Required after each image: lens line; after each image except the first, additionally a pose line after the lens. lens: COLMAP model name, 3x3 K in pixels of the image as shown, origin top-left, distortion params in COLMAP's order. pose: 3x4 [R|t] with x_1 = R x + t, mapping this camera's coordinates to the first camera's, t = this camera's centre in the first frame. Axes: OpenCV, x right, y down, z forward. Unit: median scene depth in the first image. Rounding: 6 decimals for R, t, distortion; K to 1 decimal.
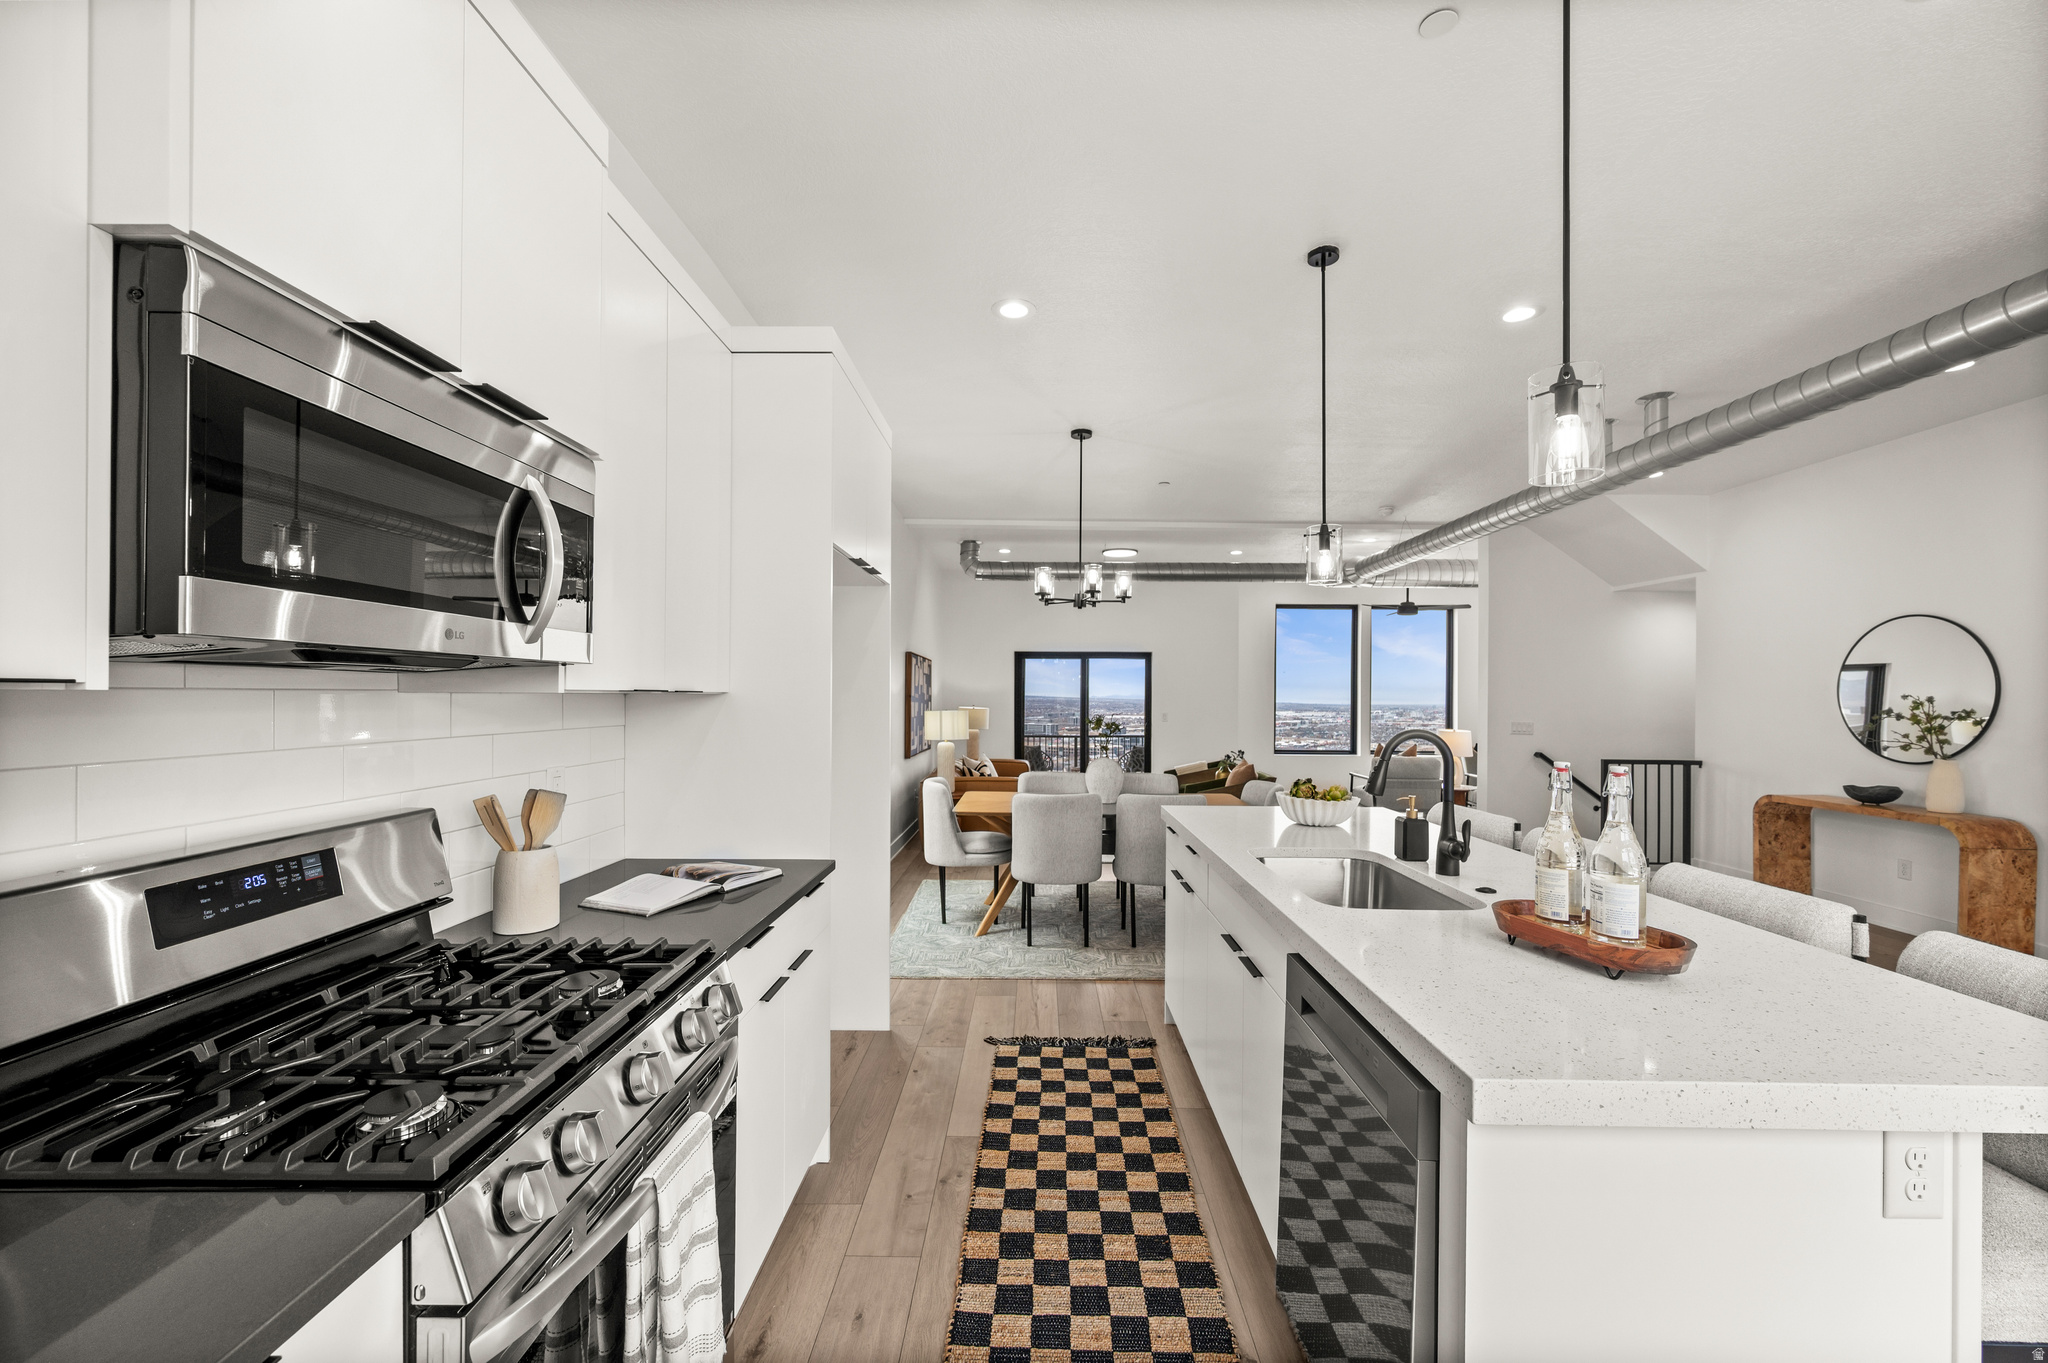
lens RADIAL K [[802.8, 0, 1039.4], [0, 802.8, 689.0], [0, 0, 1]] dist [-0.001534, 0.000451]
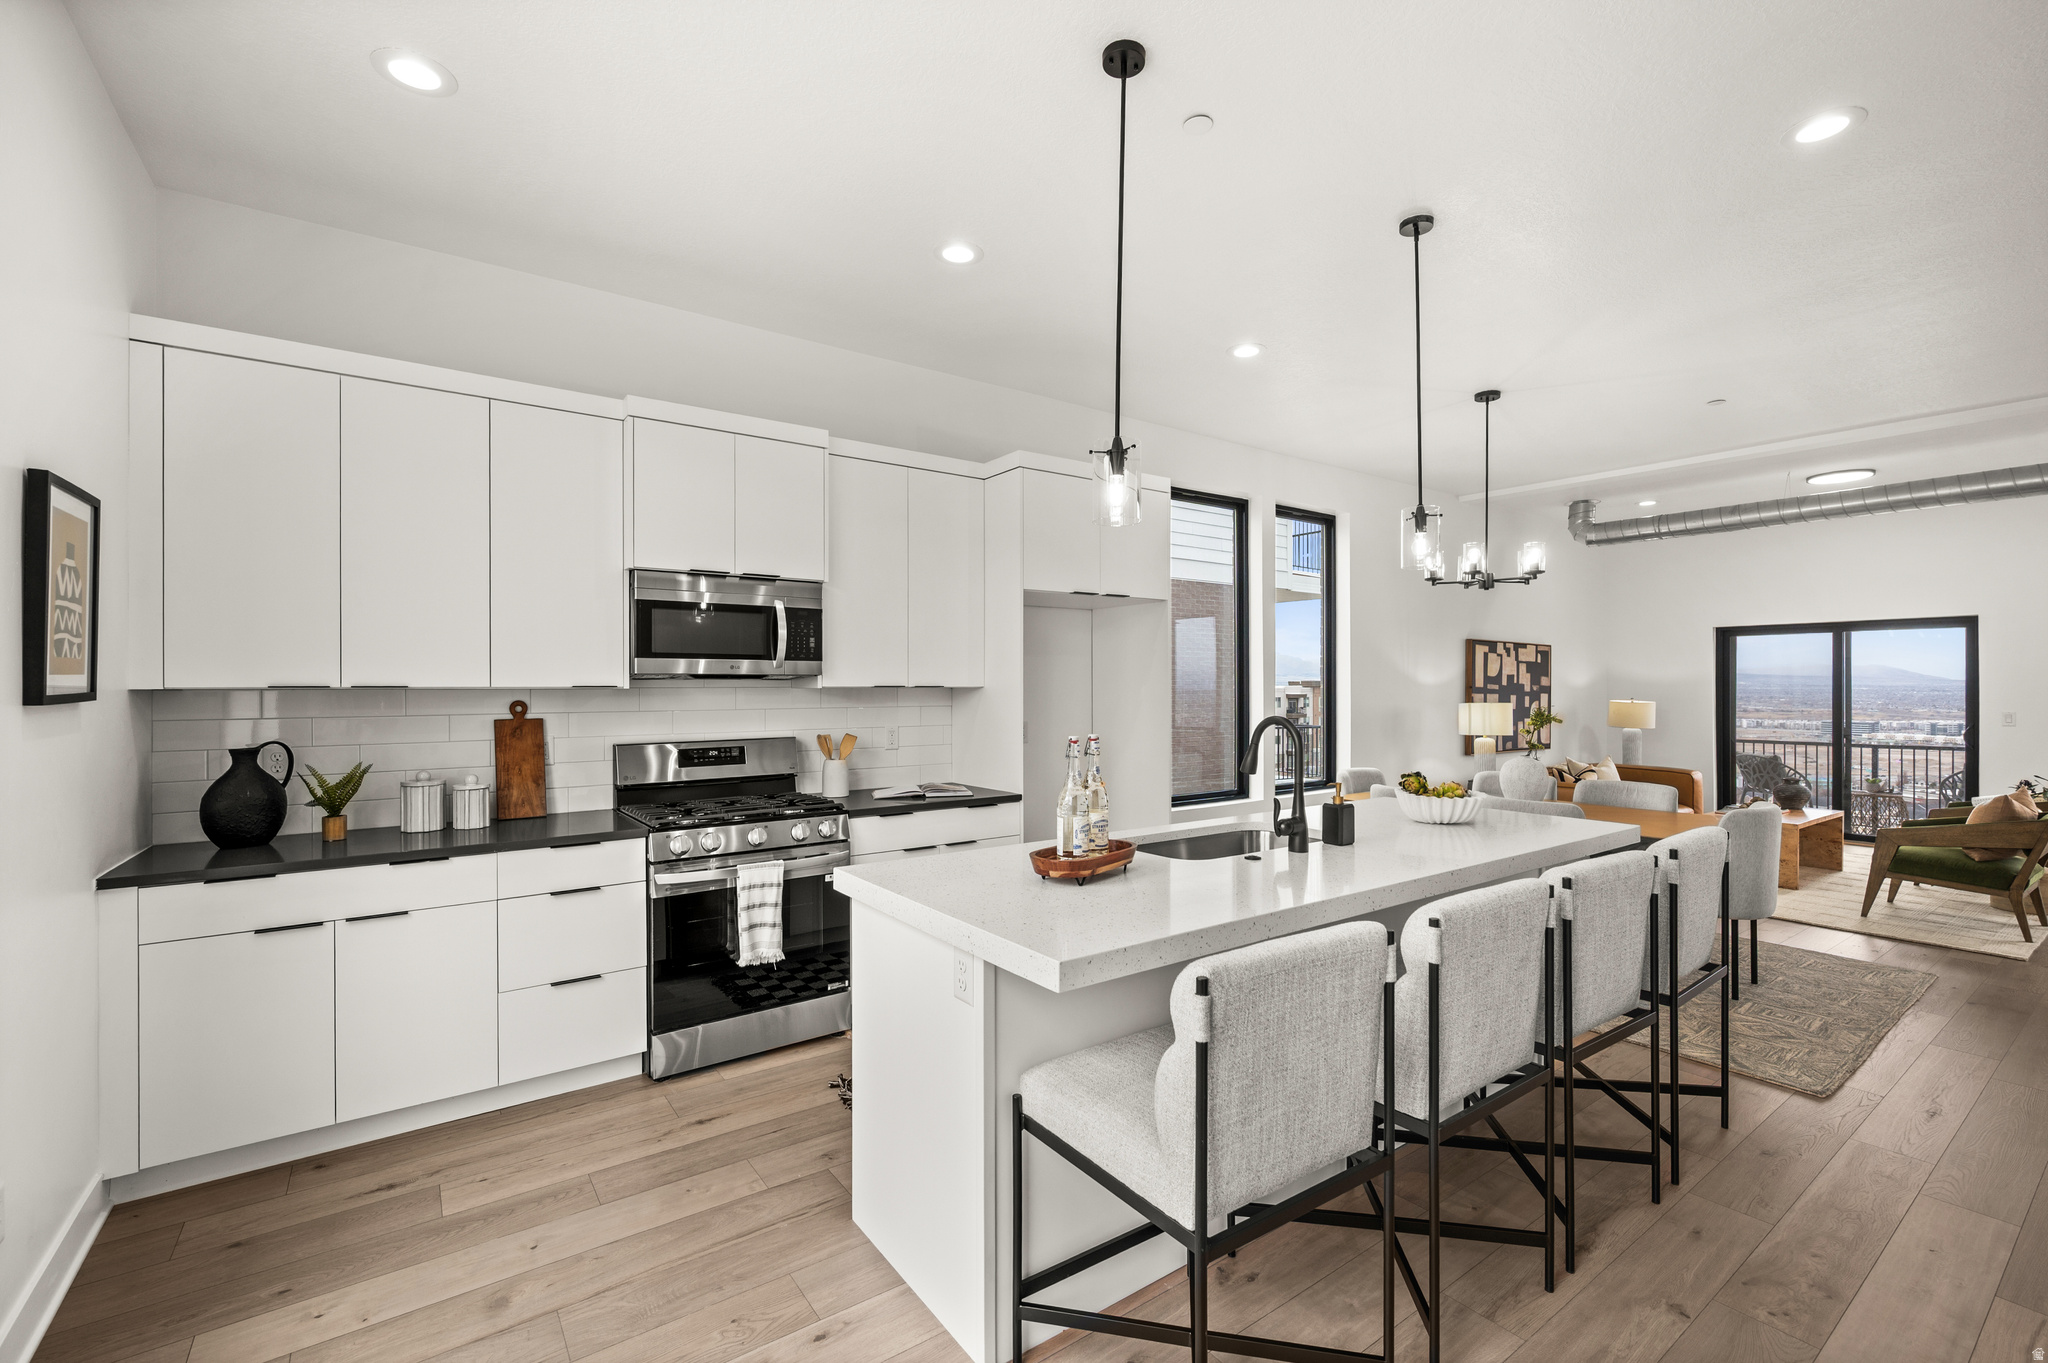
lens RADIAL K [[885.2, 0, 1047.1], [0, 885.2, 682.5], [0, 0, 1]] dist [-0.000905, -0.000105]
pose [[0.597218, -0.009446, -0.802023, 0.931019], [0.011227, 0.999931, -0.003417, 0.002407], [0.802000, -0.006963, 0.597283, 0.017422]]
